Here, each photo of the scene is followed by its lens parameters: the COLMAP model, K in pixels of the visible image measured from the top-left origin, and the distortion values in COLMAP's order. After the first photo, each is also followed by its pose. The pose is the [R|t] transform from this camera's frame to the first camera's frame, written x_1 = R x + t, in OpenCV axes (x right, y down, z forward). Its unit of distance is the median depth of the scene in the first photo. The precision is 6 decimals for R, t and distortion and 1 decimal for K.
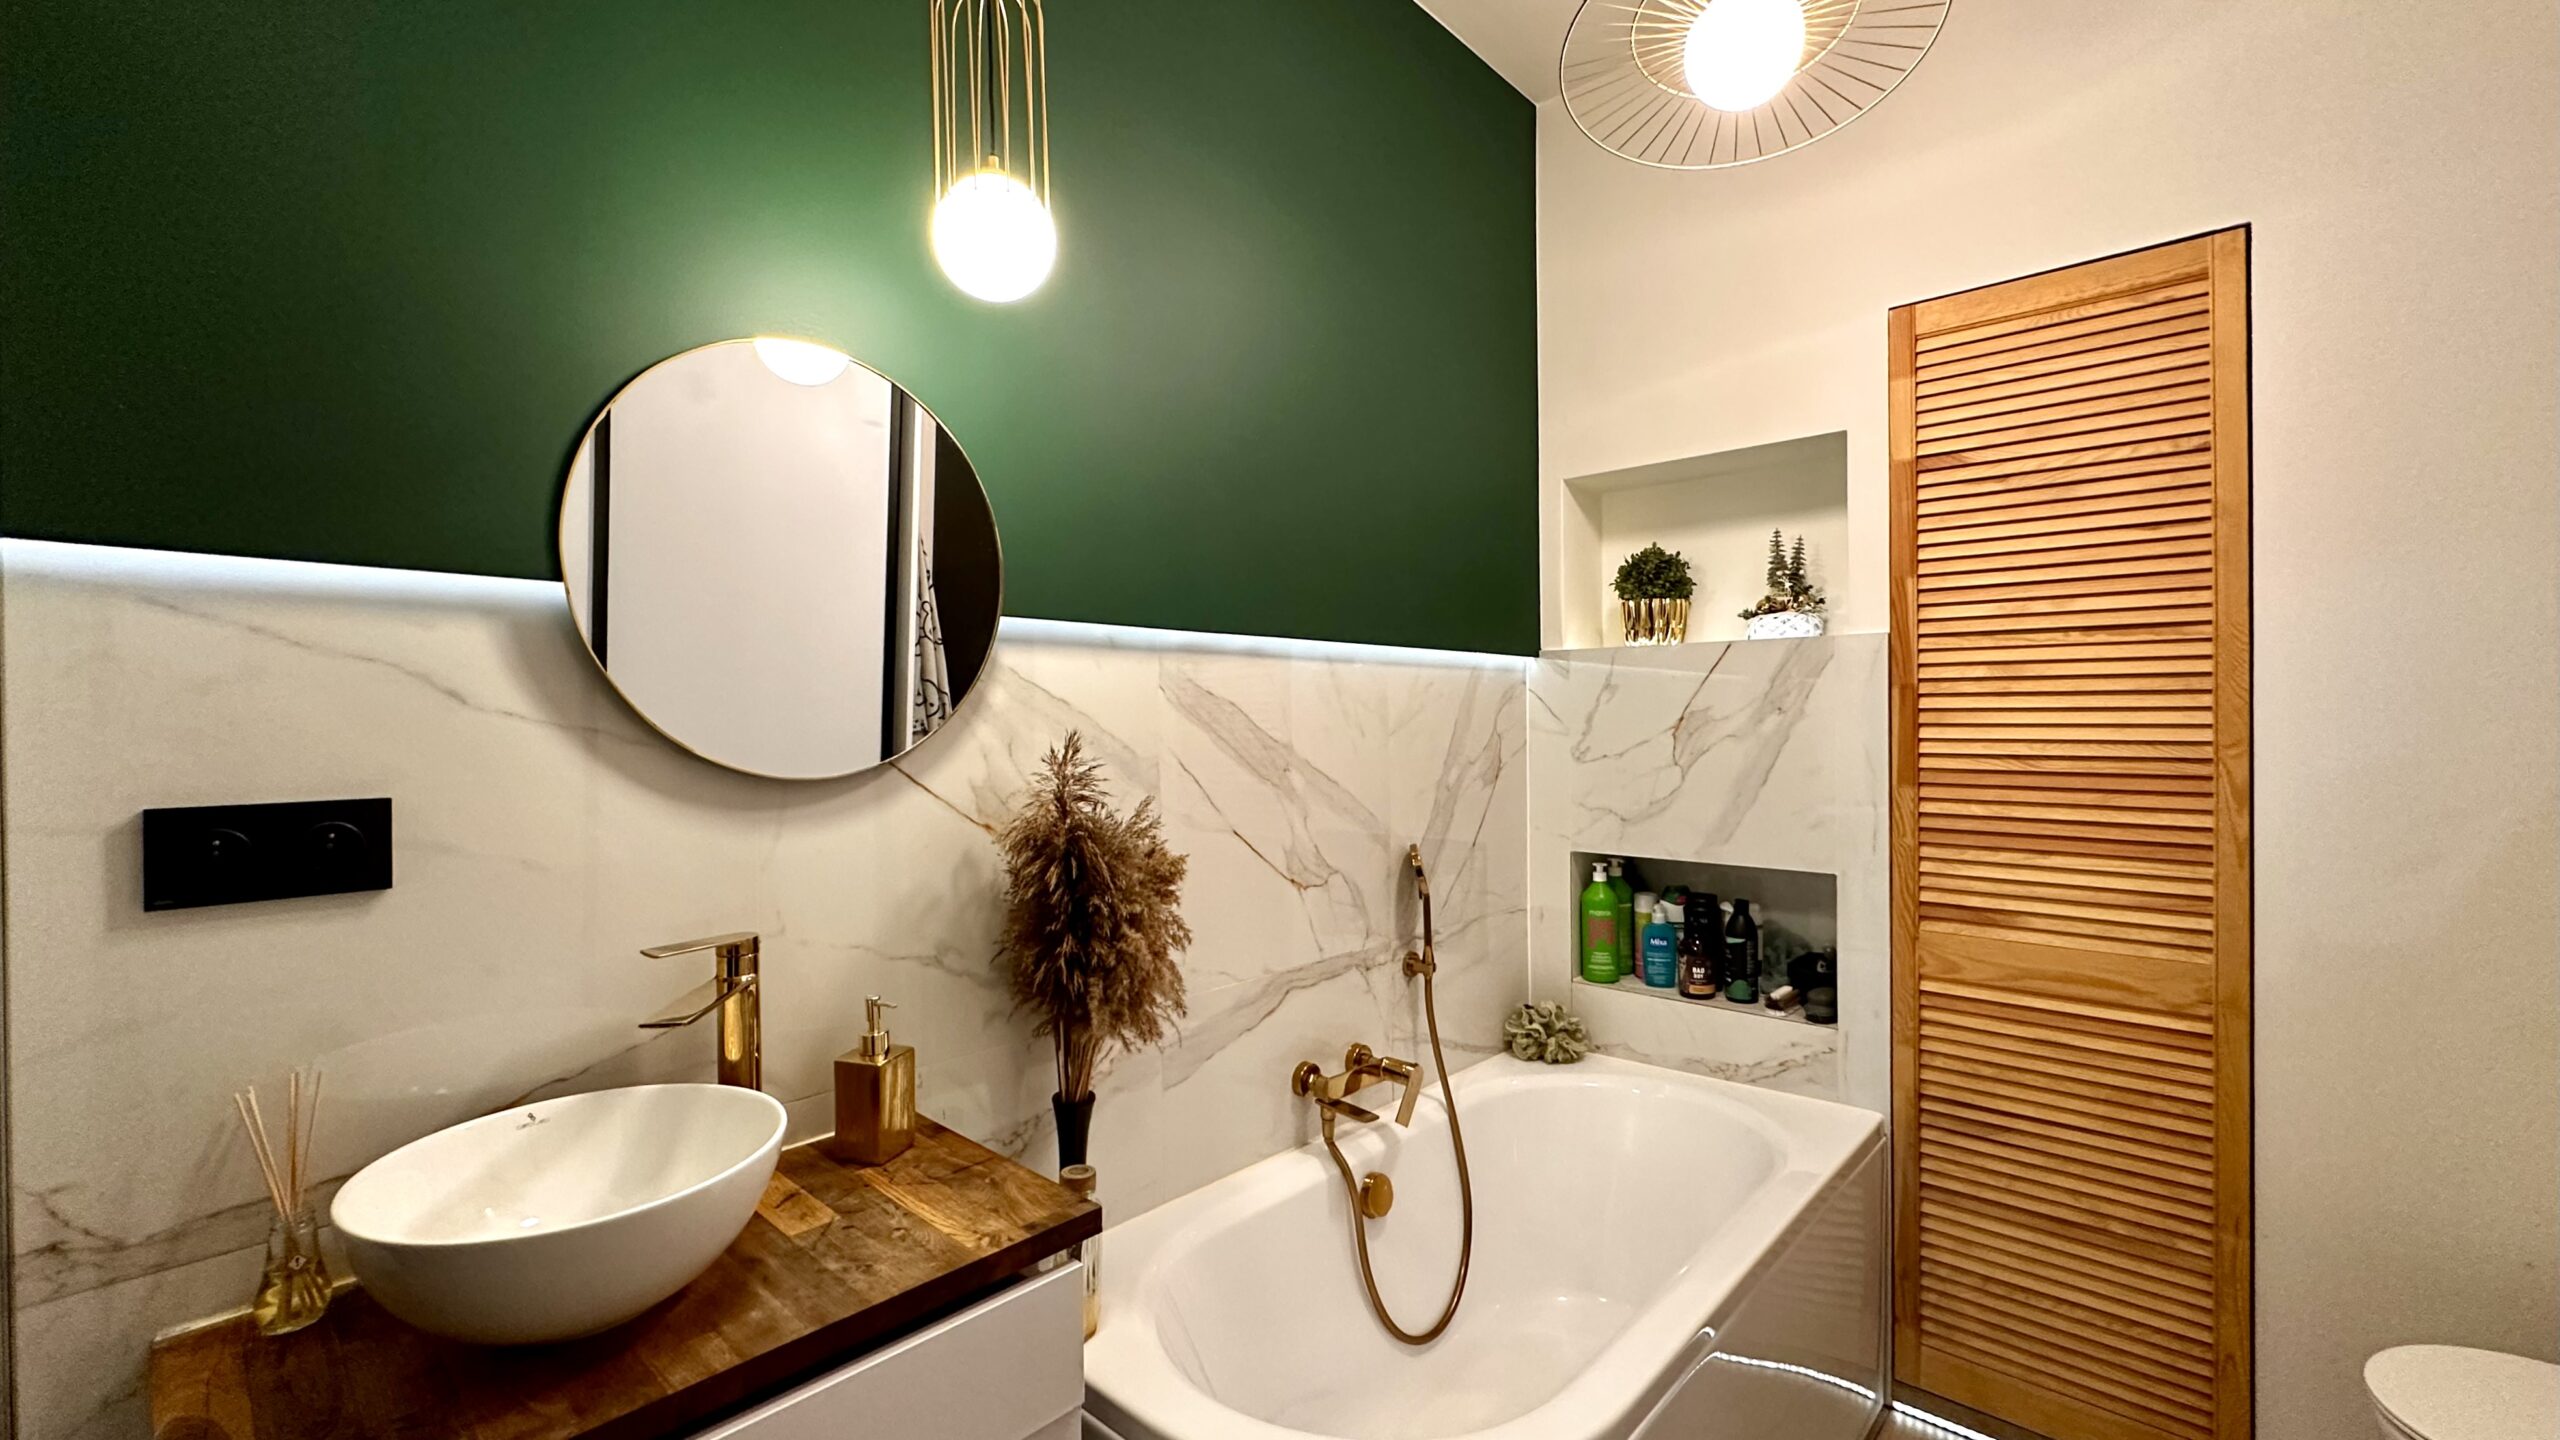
lens RADIAL K [[1016.0, 0, 1280.0], [0, 1016.0, 720.0], [0, 0, 1]] dist [-0.011717, 0.003088]
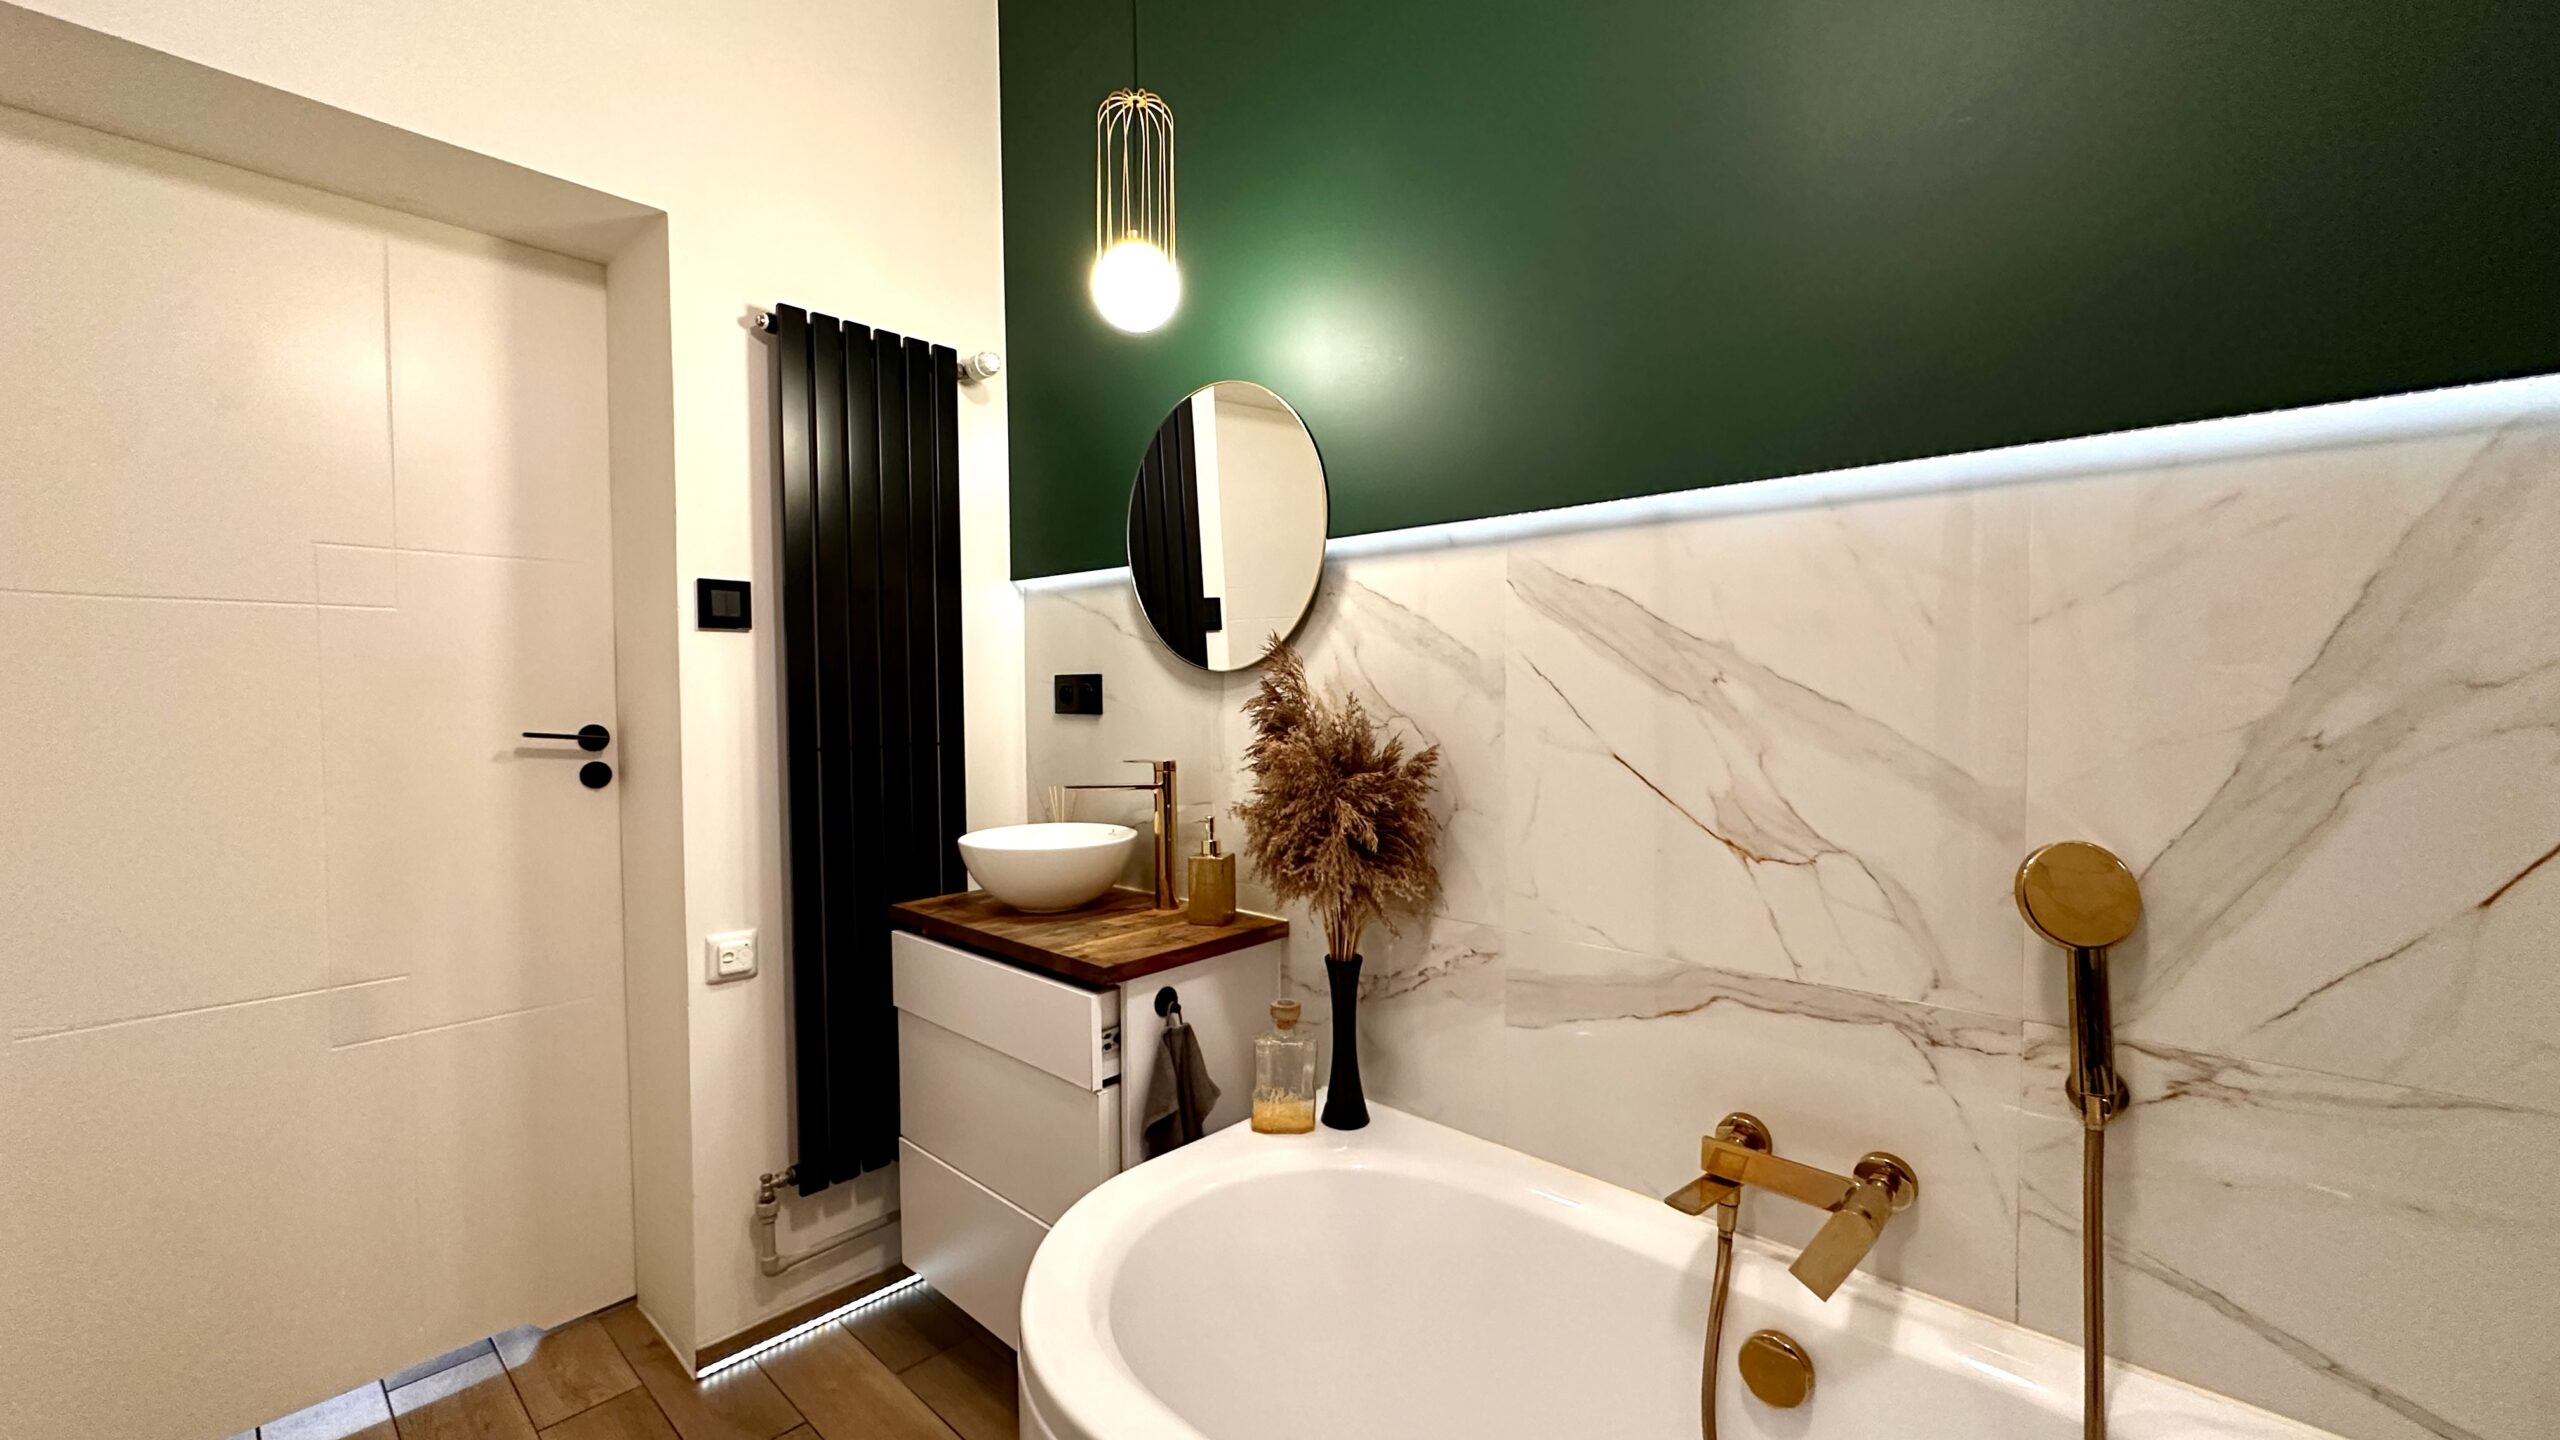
lens RADIAL K [[1016.0, 0, 1280.0], [0, 1016.0, 720.0], [0, 0, 1]] dist [-0.011717, 0.003088]
pose [[0.010424, 0.040384, -0.999130, 0.691981], [0.008533, 0.999144, 0.040474, 0.045761], [0.999909, -0.008947, 0.010071, 0.695323]]
